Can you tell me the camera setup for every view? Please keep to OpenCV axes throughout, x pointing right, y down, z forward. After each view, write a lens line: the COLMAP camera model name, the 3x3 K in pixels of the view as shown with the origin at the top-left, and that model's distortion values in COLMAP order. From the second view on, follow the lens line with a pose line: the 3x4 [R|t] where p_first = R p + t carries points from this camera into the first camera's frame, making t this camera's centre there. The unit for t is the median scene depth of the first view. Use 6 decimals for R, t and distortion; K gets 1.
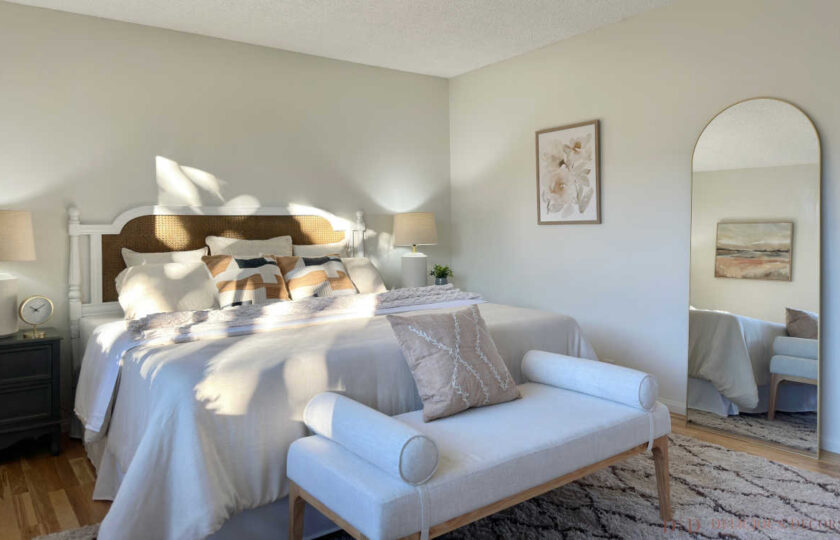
lens RADIAL K [[602.7, 0, 419.1], [0, 602.7, 238.2], [0, 0, 1]] dist [0.125116, -0.219985]
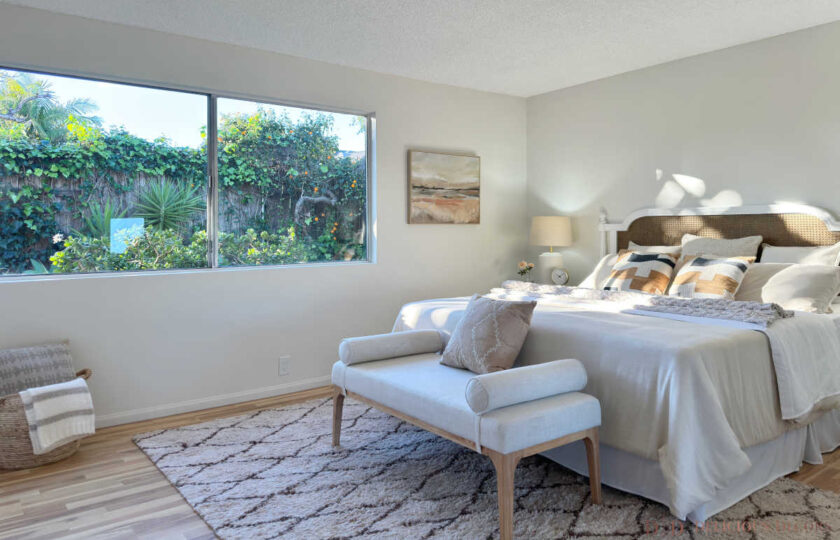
lens RADIAL K [[588.4, 0, 424.7], [0, 588.4, 232.6], [0, 0, 1]] dist [0.089731, -0.144695]
pose [[-0.005233, 0.023186, -0.999717, 0.805592], [-0.012269, 0.999654, 0.023249, -0.027252], [0.999911, 0.012387, -0.004947, 0.545993]]
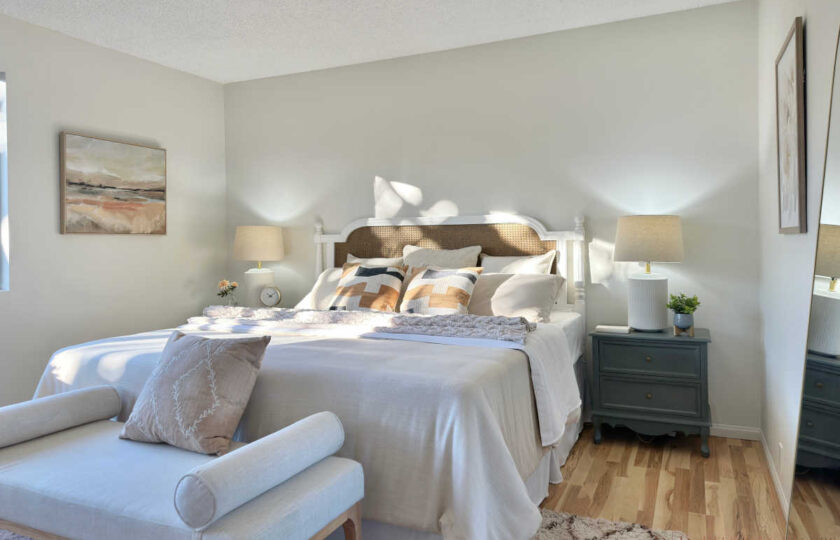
lens RADIAL K [[602.7, 0, 419.1], [0, 602.7, 238.2], [0, 0, 1]] dist [0.125116, -0.219985]
pose [[0.479602, 0.008404, -0.877446, 0.630483], [-0.012869, 0.999914, 0.002543, -0.019191], [0.877392, 0.010072, 0.479669, 0.535165]]
